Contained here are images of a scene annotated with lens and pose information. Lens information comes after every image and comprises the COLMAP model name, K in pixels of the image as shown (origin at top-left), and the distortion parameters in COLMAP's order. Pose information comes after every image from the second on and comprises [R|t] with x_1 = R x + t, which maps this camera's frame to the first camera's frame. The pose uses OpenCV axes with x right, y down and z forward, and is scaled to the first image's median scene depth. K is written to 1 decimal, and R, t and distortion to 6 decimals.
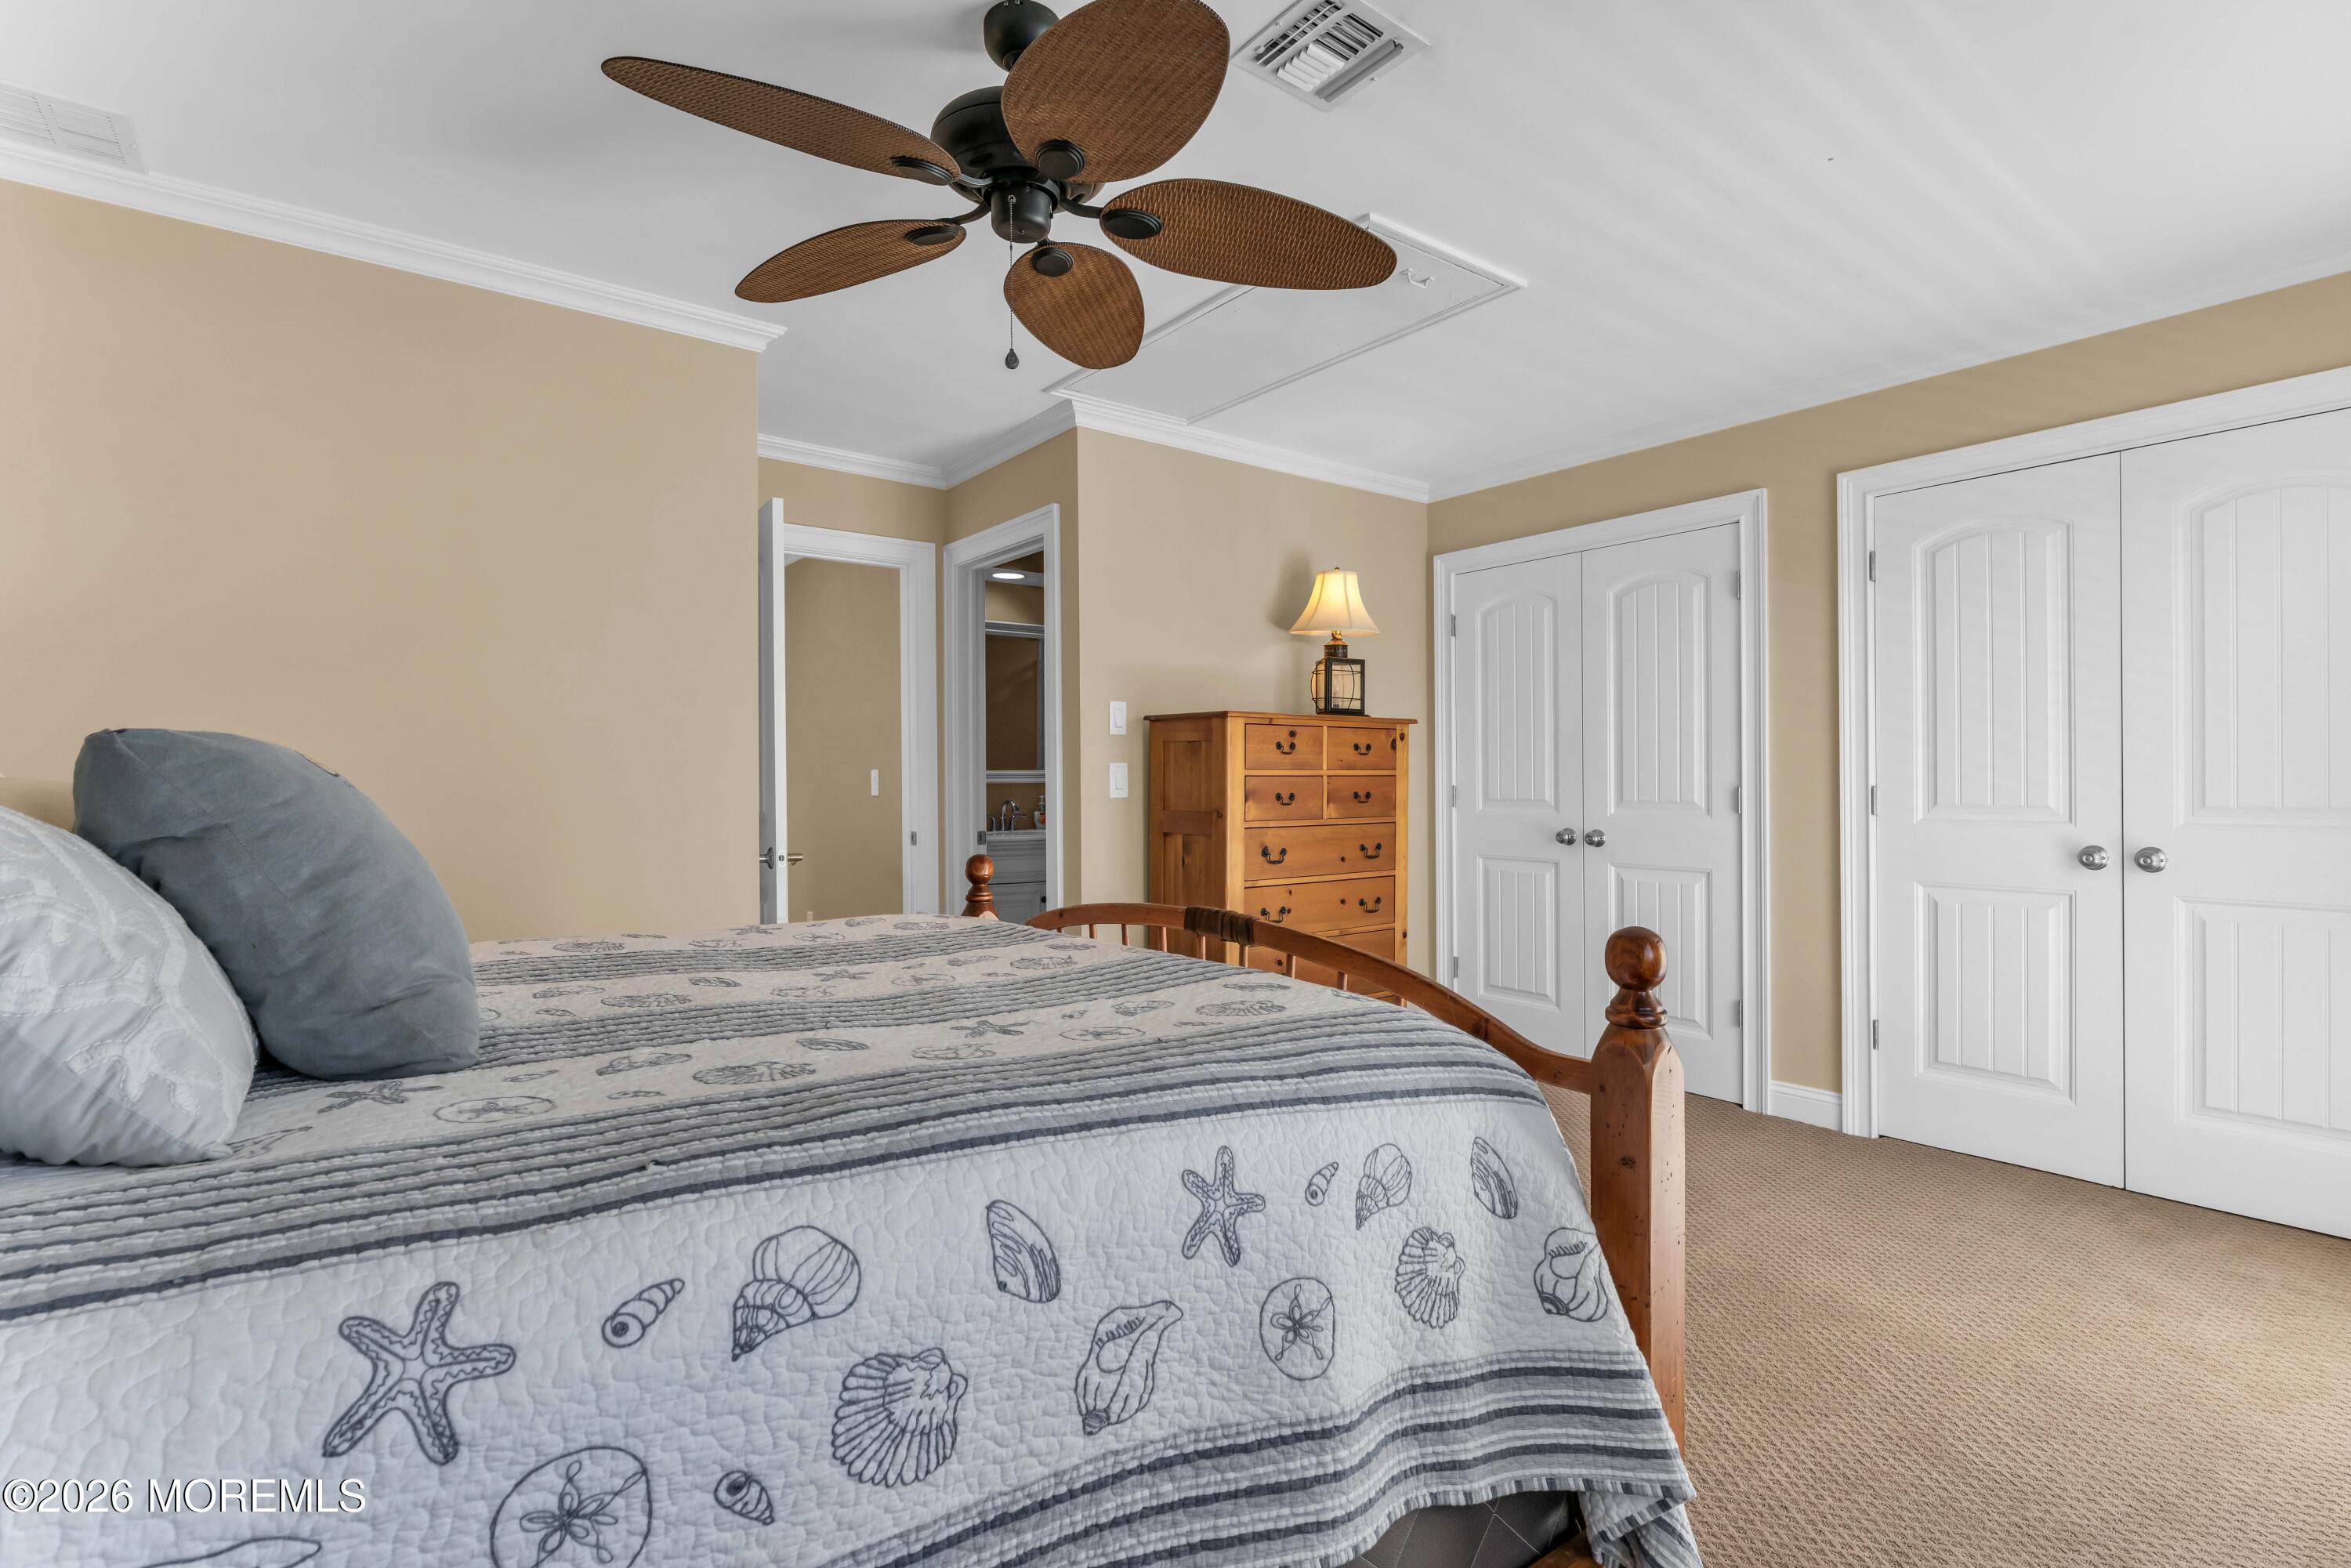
lens RADIAL K [[1119.4, 0, 1173.4], [0, 1119.4, 774.2], [0, 0, 1]] dist [-0.002453, -0.000296]
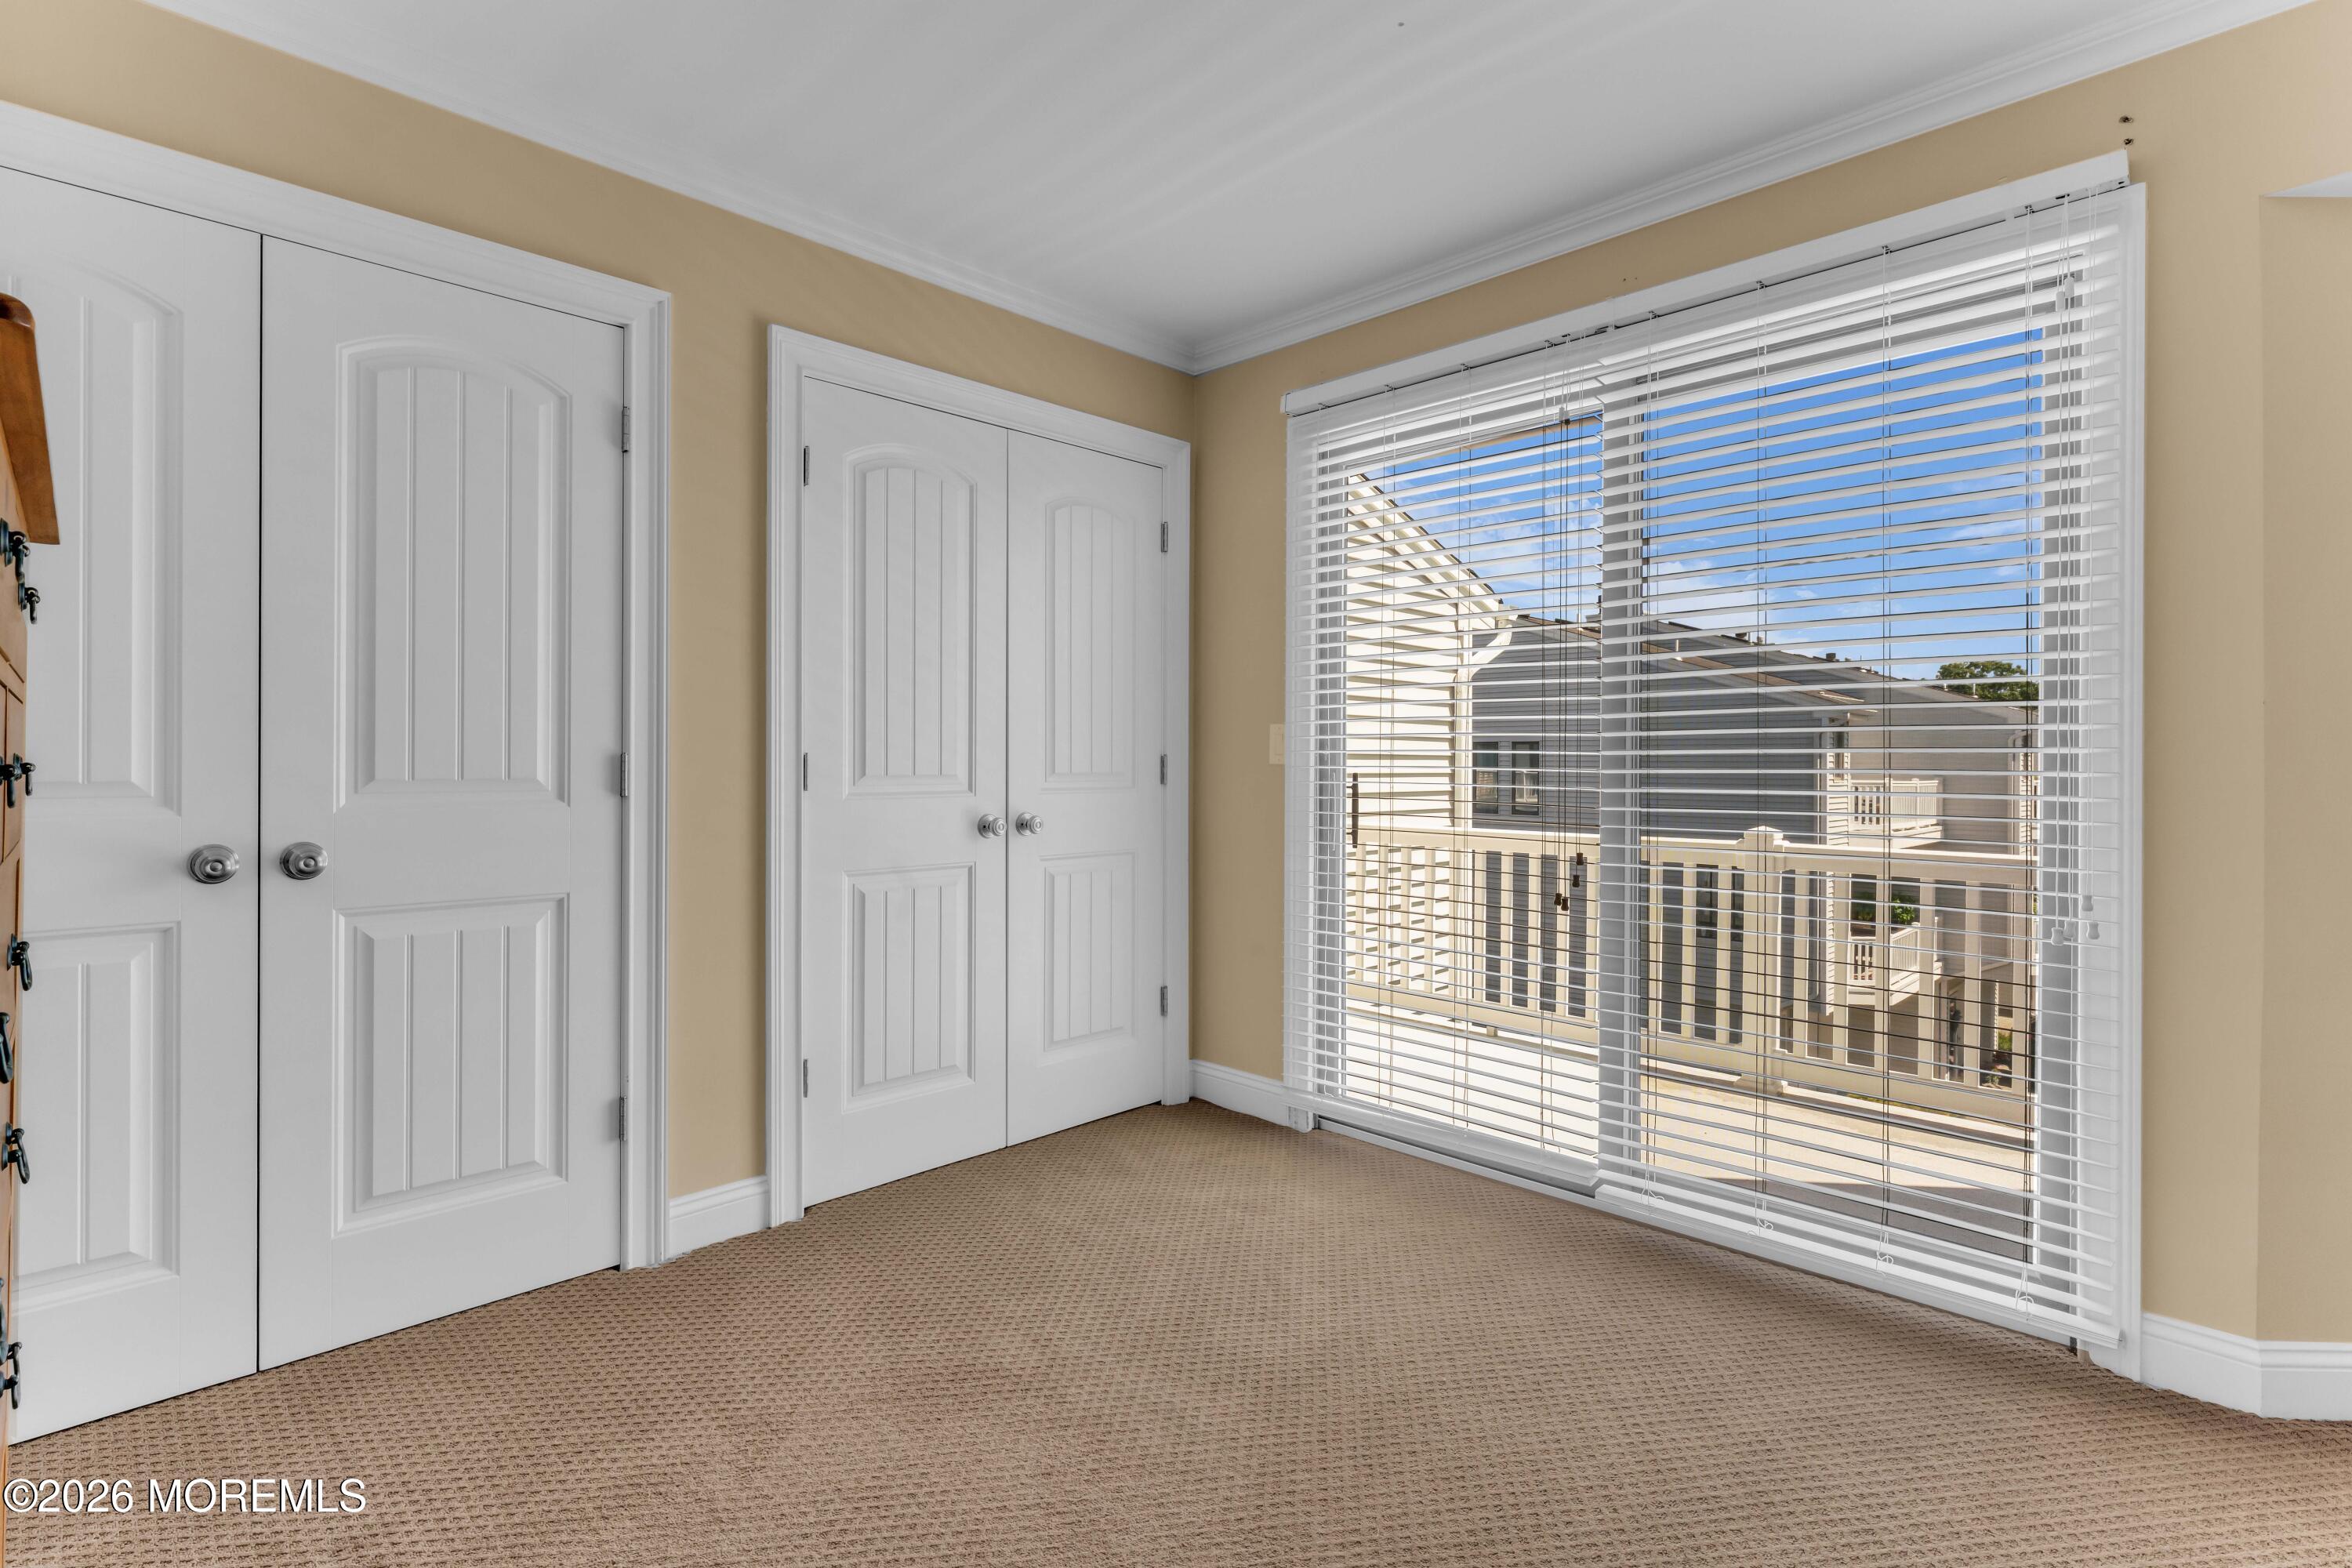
lens RADIAL K [[1152.0, 0, 1171.0], [0, 1152.0, 777.5], [0, 0, 1]] dist [-0.000105, -0.000075]
pose [[-0.150790, 0.003426, 0.988560, -0.186634], [0.005692, 0.999980, -0.002598, 0.030294], [-0.988549, 0.005235, -0.150807, 0.861098]]
